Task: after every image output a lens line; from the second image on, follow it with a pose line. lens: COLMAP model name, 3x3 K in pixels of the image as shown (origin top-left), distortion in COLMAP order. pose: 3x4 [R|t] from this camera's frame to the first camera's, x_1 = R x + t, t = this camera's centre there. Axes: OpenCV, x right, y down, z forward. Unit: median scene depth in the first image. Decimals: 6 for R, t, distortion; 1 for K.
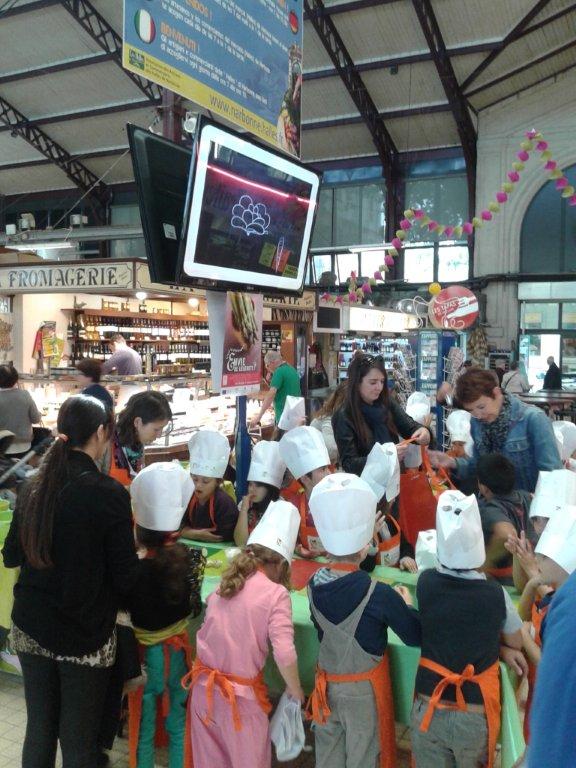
lens RADIAL K [[721.9, 0, 292.4], [0, 721.9, 392.9], [0, 0, 1]] dist [-0.003032, 0.000000]
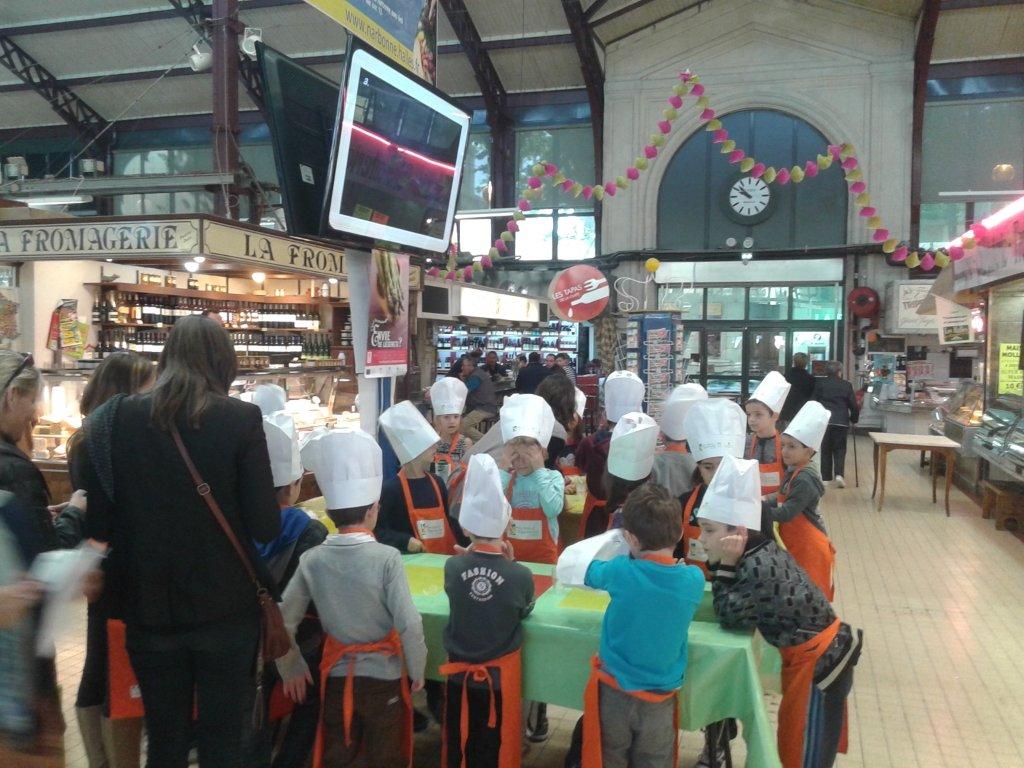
lens RADIAL K [[962.6, 0, 501.6], [0, 962.6, 389.7], [0, 0, 1]] dist [-0.003032, 0.000000]
pose [[0.988097, -0.008656, 0.153588, -0.043473], [0.011908, 0.999724, -0.020270, 0.016540], [-0.153370, 0.021857, 0.987927, -0.037709]]
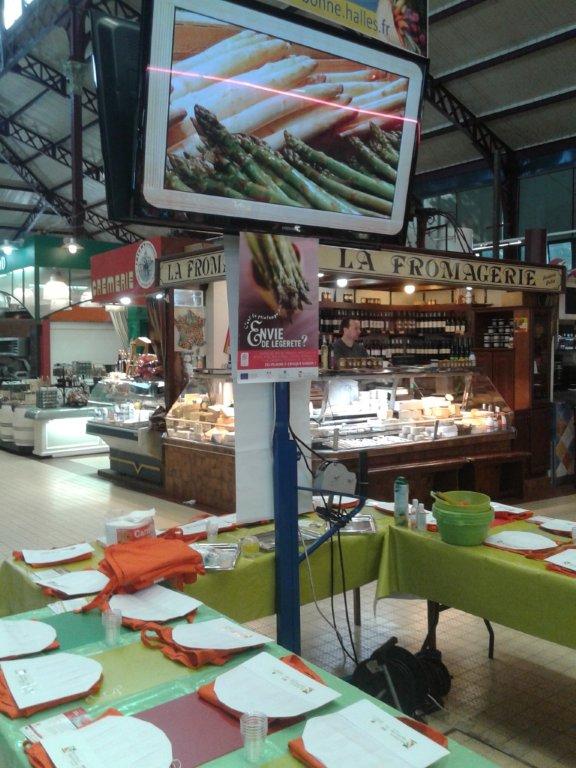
lens RADIAL K [[721.9, 0, 282.6], [0, 721.9, 382.7], [0, 0, 1]] dist [-0.003032, 0.000000]
pose [[0.909852, 0.003053, -0.414922, 0.089610], [-0.012486, 0.999722, -0.020025, 0.007156], [0.414745, 0.023400, 0.909637, 0.147663]]
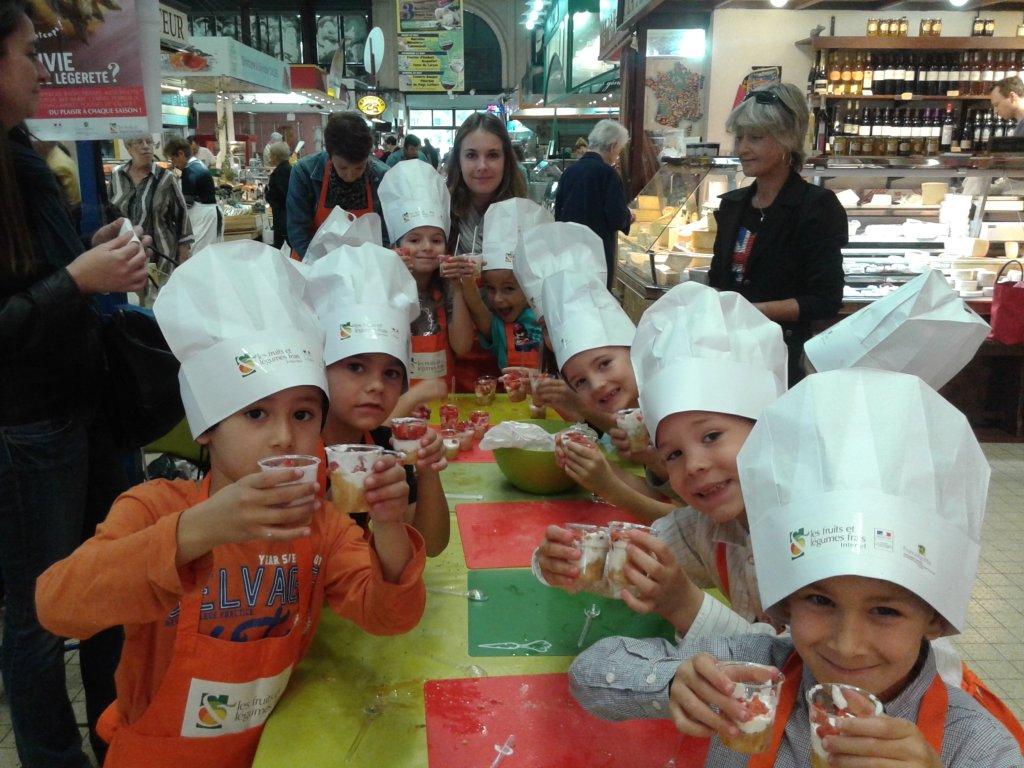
lens RADIAL K [[962.6, 0, 493.7], [0, 962.6, 410.0], [0, 0, 1]] dist [-0.003032, 0.000000]
pose [[0.474303, 0.220076, -0.852410, 0.244737], [-0.053481, 0.973665, 0.221624, 0.008175], [0.878736, -0.059529, 0.473581, 0.375925]]
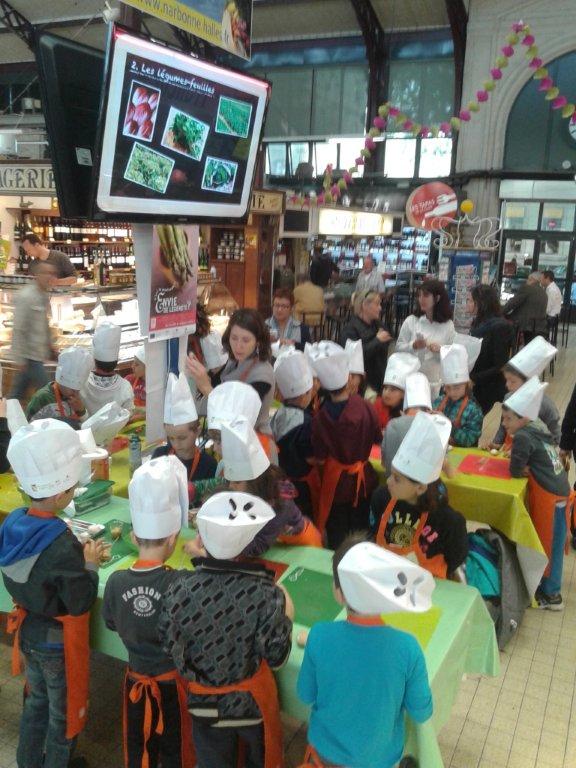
lens RADIAL K [[721.9, 0, 289.8], [0, 721.9, 379.7], [0, 0, 1]] dist [-0.003032, 0.000000]
pose [[0.999387, 0.020668, 0.028247, 0.021194], [-0.024325, 0.990419, 0.135936, -0.029063], [-0.025167, -0.136540, 0.990315, 0.034362]]
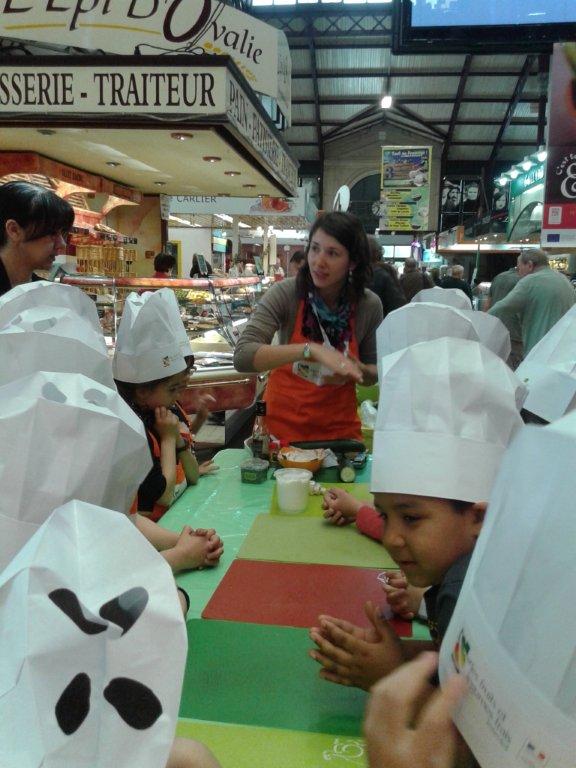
lens RADIAL K [[721.9, 0, 289.3], [0, 721.9, 388.7], [0, 0, 1]] dist [-0.003032, 0.000000]
pose [[0.367027, 0.142839, -0.919178, 0.137437], [-0.077221, 0.989408, 0.122918, 0.023506], [0.927000, 0.025866, 0.374169, 0.237978]]
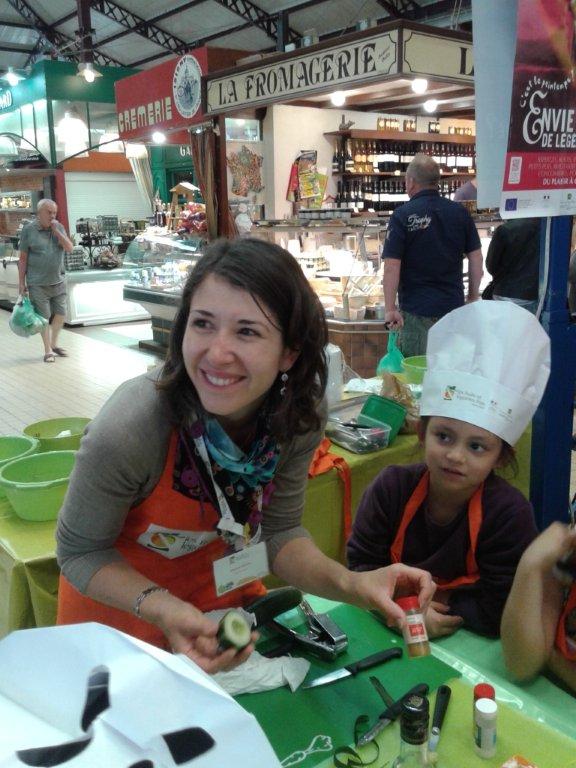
lens RADIAL K [[721.9, 0, 277.3], [0, 721.9, 392.5], [0, 0, 1]] dist [-0.003032, 0.000000]
pose [[0.898409, 0.080074, -0.431798, -0.013122], [0.001740, 0.982580, 0.185833, 0.009567], [0.439156, -0.167705, 0.882619, 0.236048]]
